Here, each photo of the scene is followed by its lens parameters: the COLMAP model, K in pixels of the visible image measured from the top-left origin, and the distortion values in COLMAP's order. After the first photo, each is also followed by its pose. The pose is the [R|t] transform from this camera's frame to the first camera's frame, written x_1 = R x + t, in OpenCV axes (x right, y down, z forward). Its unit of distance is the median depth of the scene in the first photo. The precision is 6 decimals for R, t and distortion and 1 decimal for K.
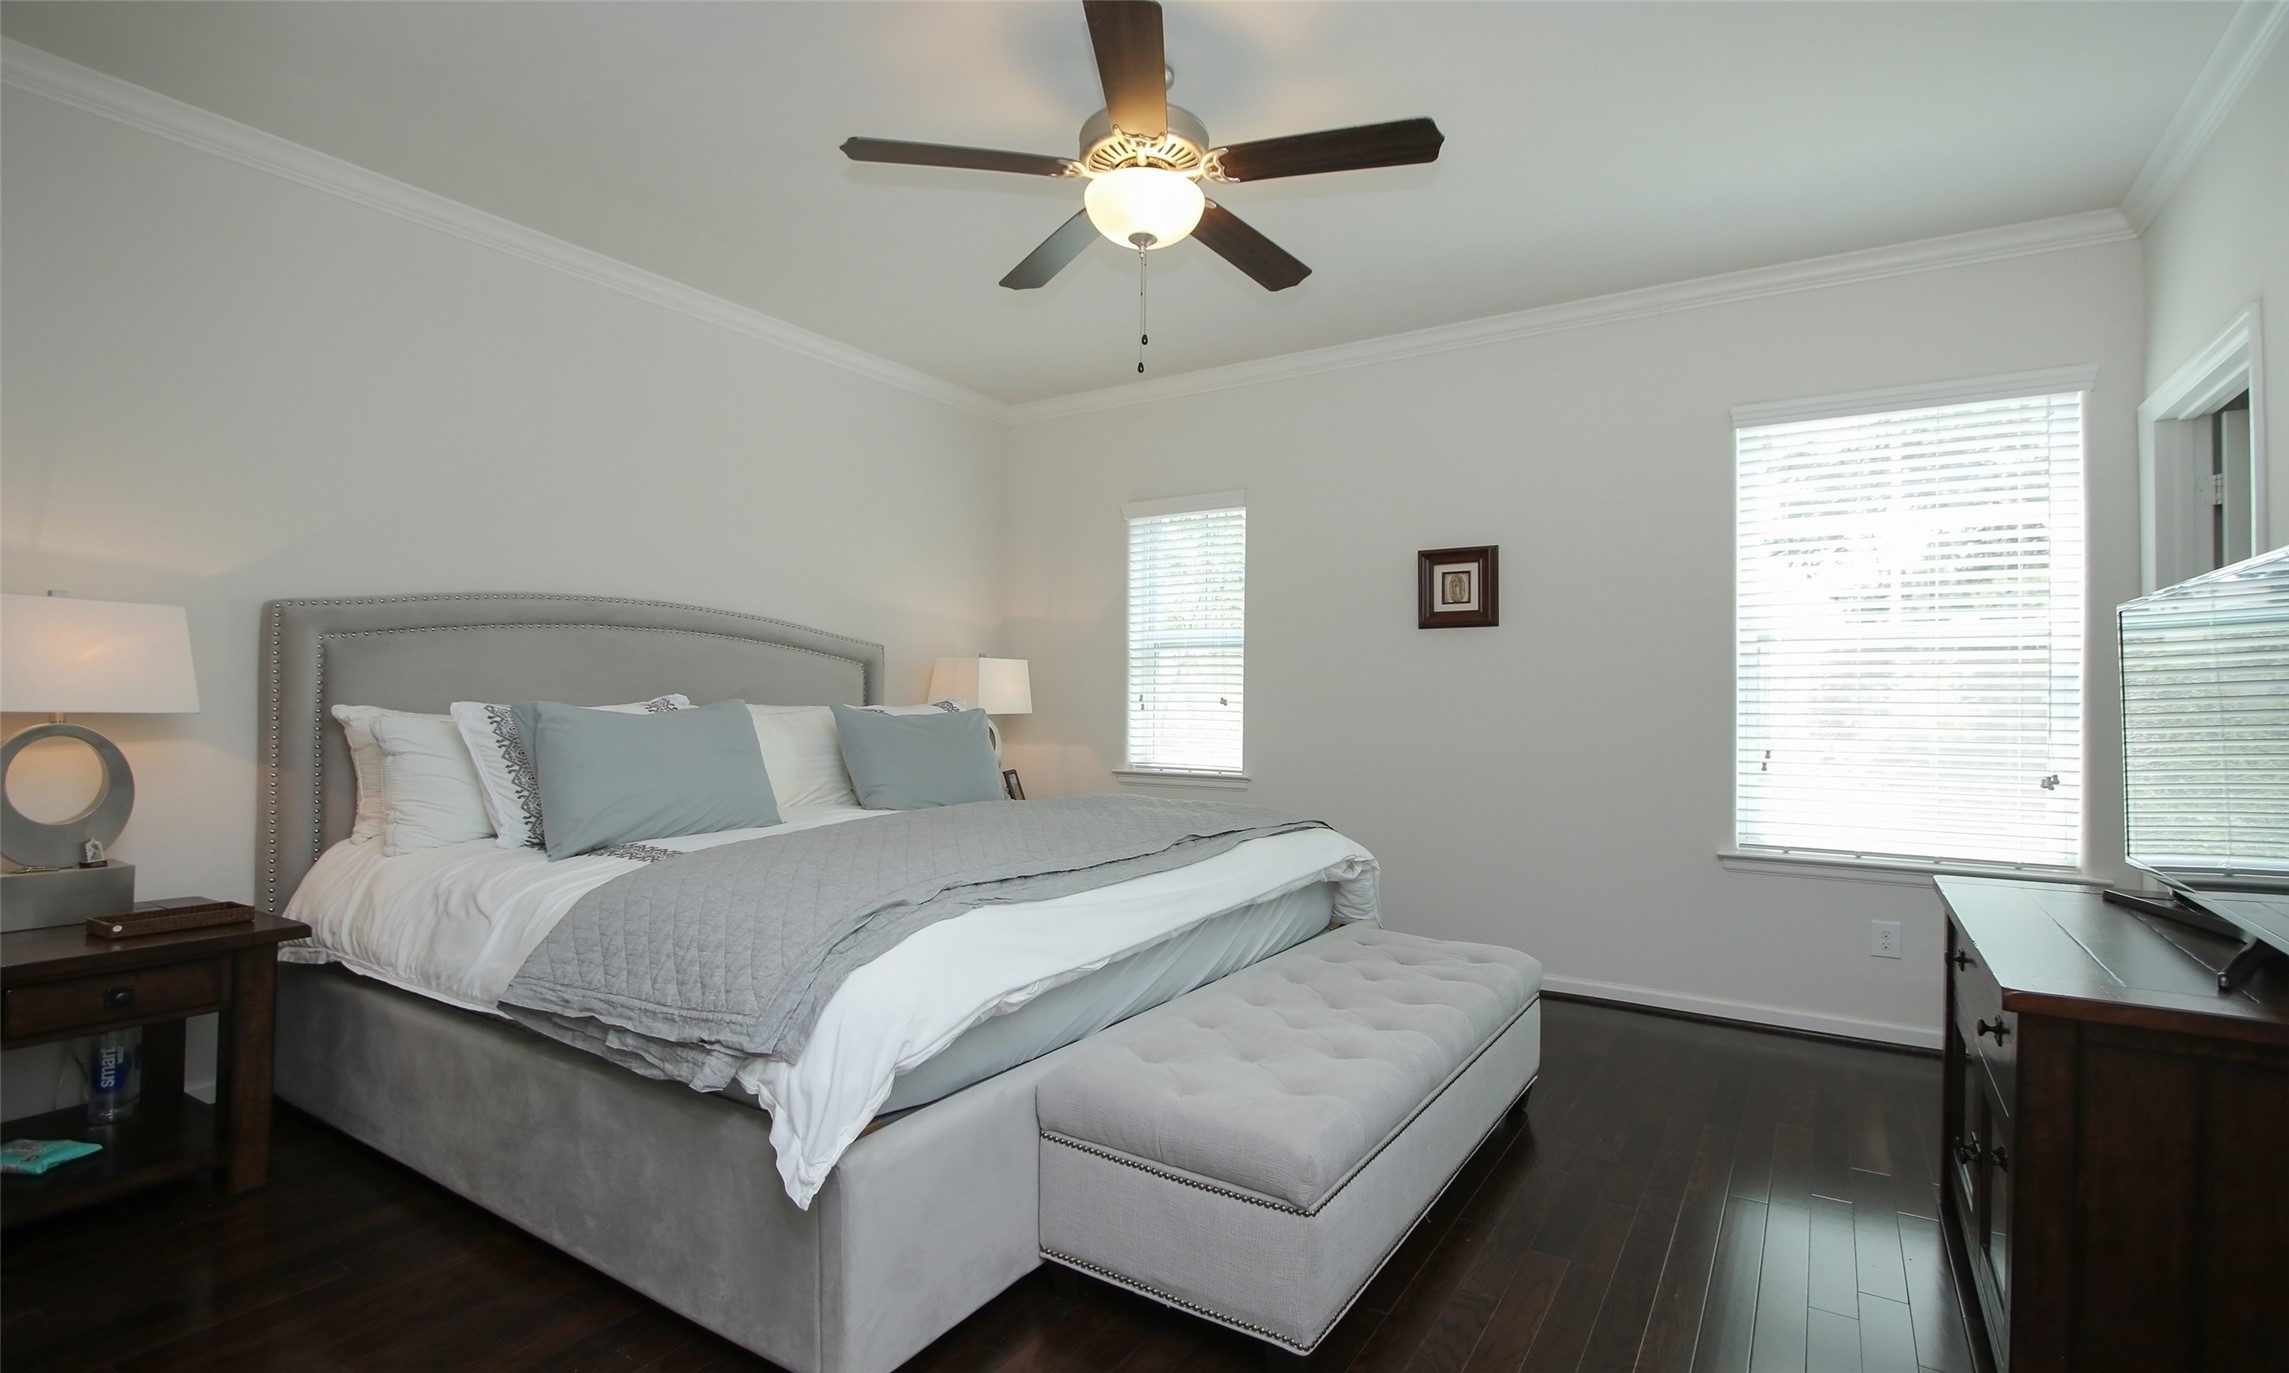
lens RADIAL K [[1054.7, 0, 1162.0], [0, 1054.7, 685.6], [0, 0, 1]] dist [-0.023967, 0.005062]
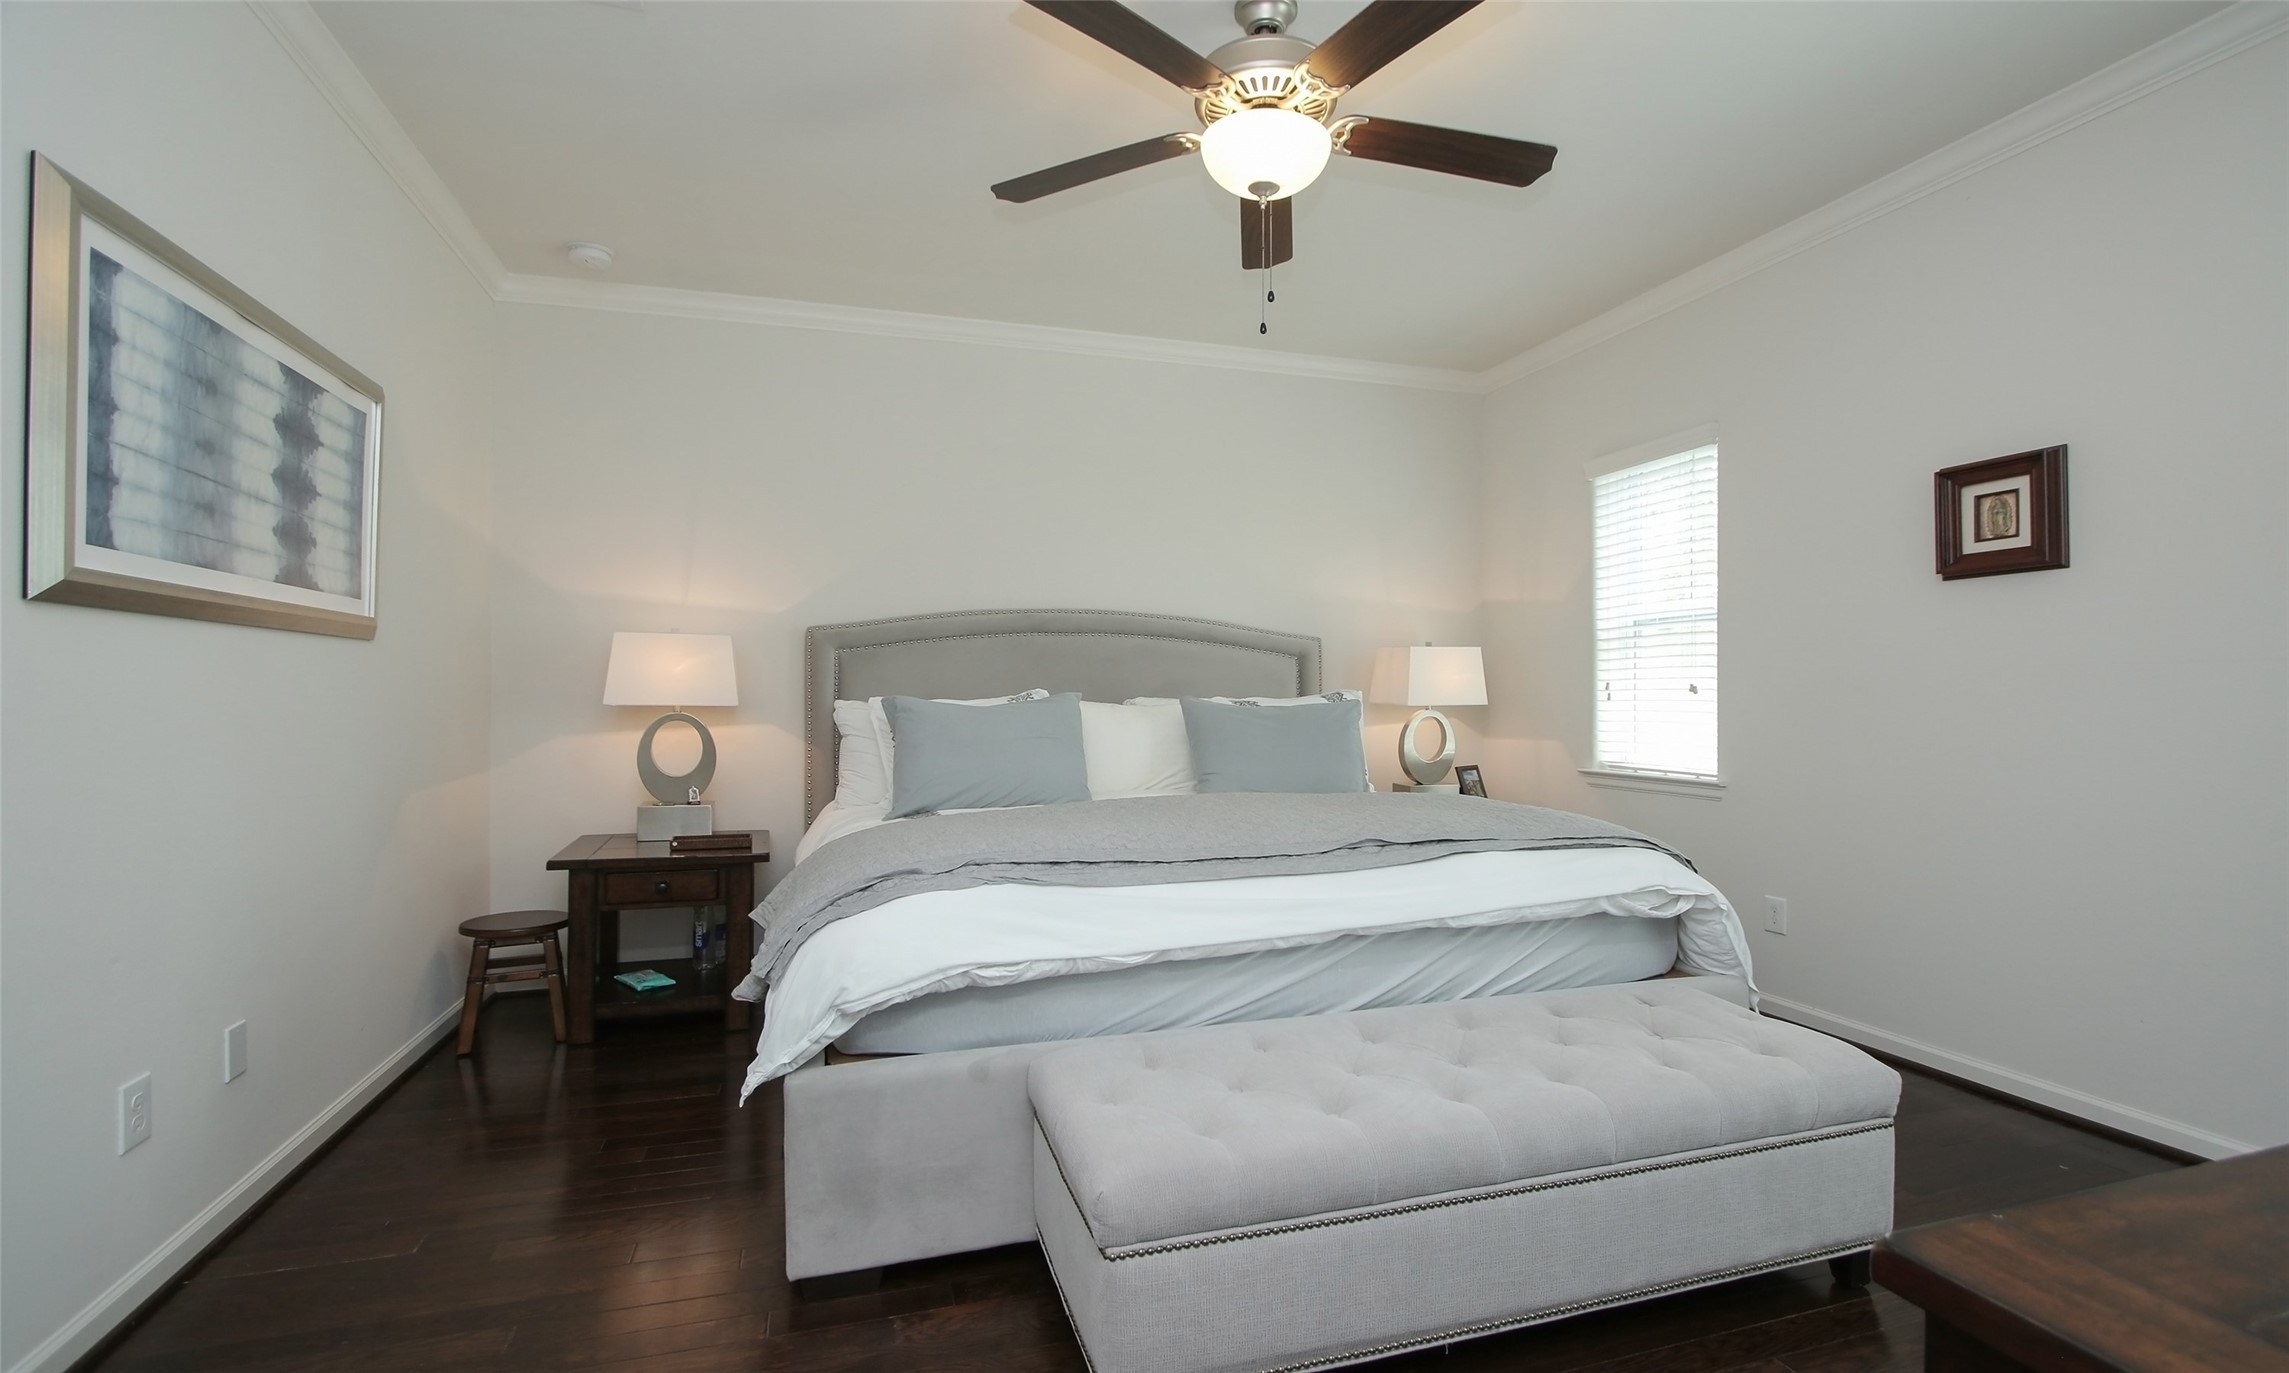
lens RADIAL K [[1054.7, 0, 1162.0], [0, 1054.7, 685.6], [0, 0, 1]] dist [-0.023967, 0.005062]
pose [[0.765555, -0.016336, -0.643163, 0.296588], [0.019624, 0.999805, -0.002036, 0.007304], [0.643071, -0.011063, 0.765727, 0.136578]]
